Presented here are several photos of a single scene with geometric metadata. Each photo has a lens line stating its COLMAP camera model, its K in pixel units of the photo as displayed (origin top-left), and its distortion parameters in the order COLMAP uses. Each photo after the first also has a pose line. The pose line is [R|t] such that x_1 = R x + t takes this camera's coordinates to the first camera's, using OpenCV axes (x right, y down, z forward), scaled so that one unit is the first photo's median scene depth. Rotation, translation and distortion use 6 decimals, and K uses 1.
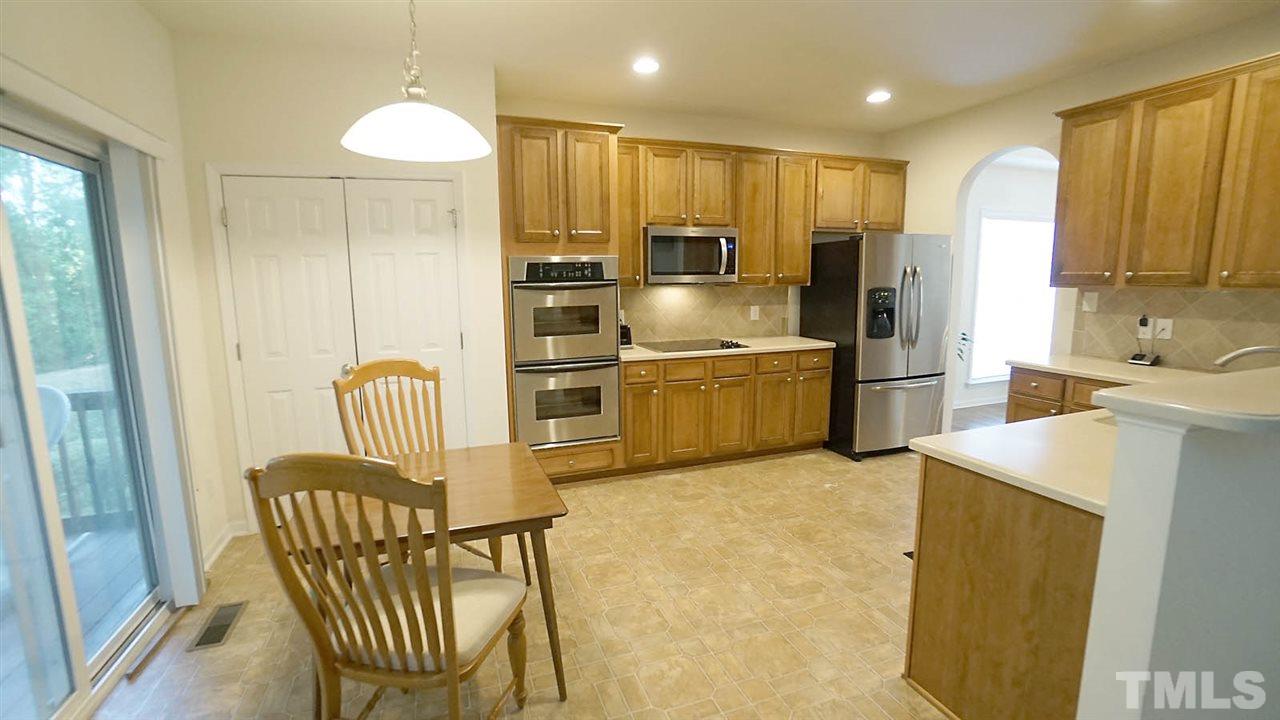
lens RADIAL K [[564.8, 0, 635.2], [0, 564.8, 362.4], [0, 0, 1]] dist [-0.061479, 0.022082]
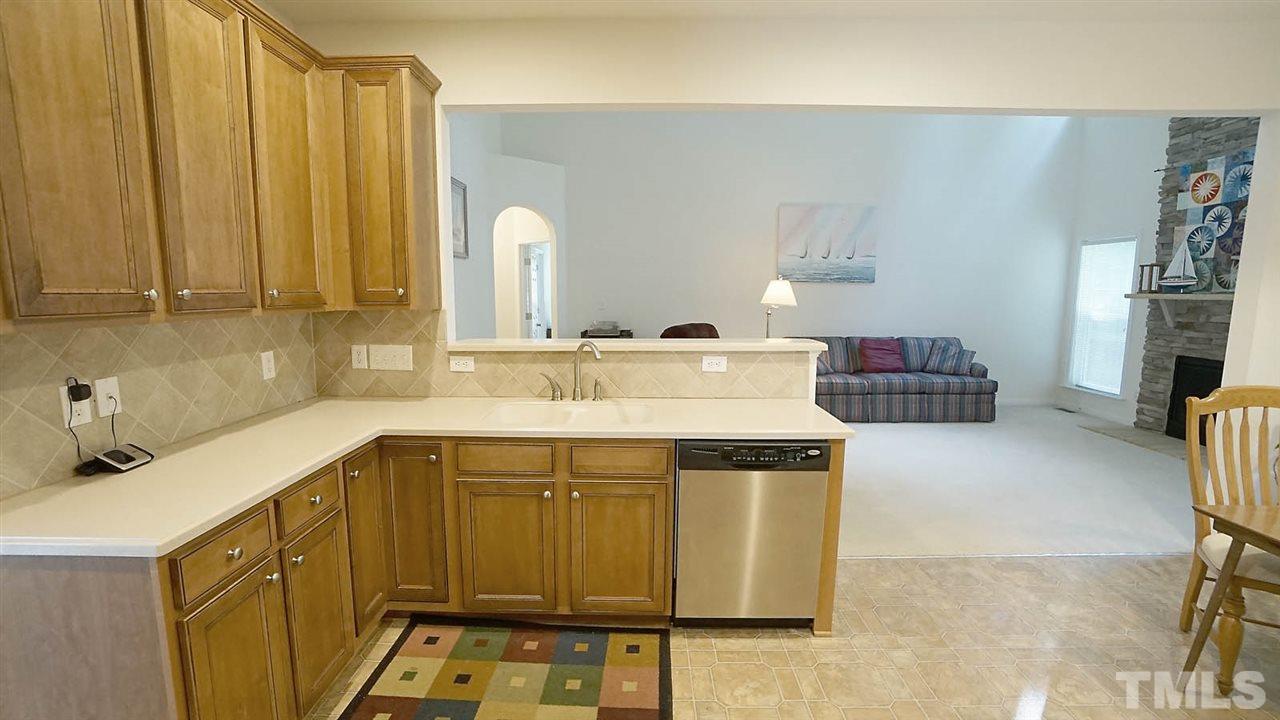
lens RADIAL K [[564.8, 0, 635.2], [0, 564.8, 362.4], [0, 0, 1]] dist [-0.061479, 0.022082]
pose [[-0.934831, -0.035893, 0.353273, 0.238772], [0.063438, 0.961992, 0.265608, -0.158857], [-0.349379, 0.270710, -0.897023, 1.010185]]
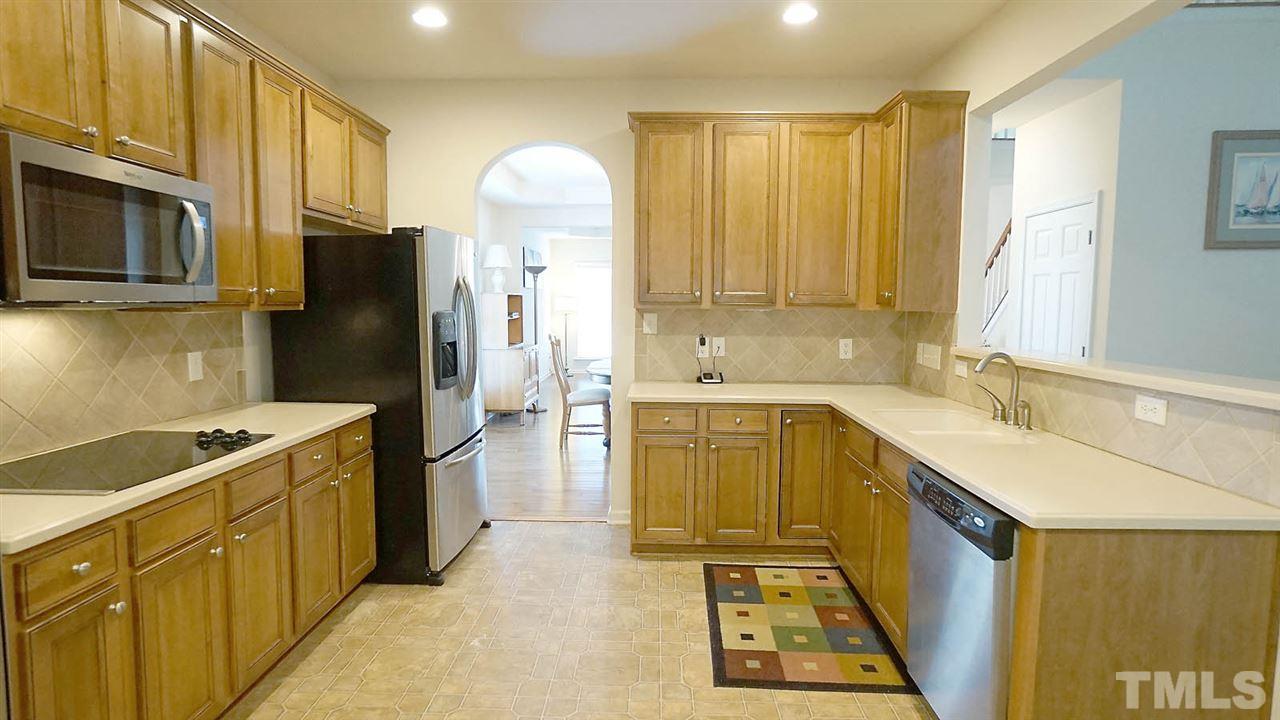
lens RADIAL K [[664.6, 0, 637.0], [0, 664.6, 363.1], [0, 0, 1]] dist [-0.018978, 0.001257]
pose [[0.370034, -0.073118, 0.926136, -0.211221], [0.131891, 0.990935, 0.025537, -0.066030], [-0.919608, 0.112699, 0.376324, 0.523047]]
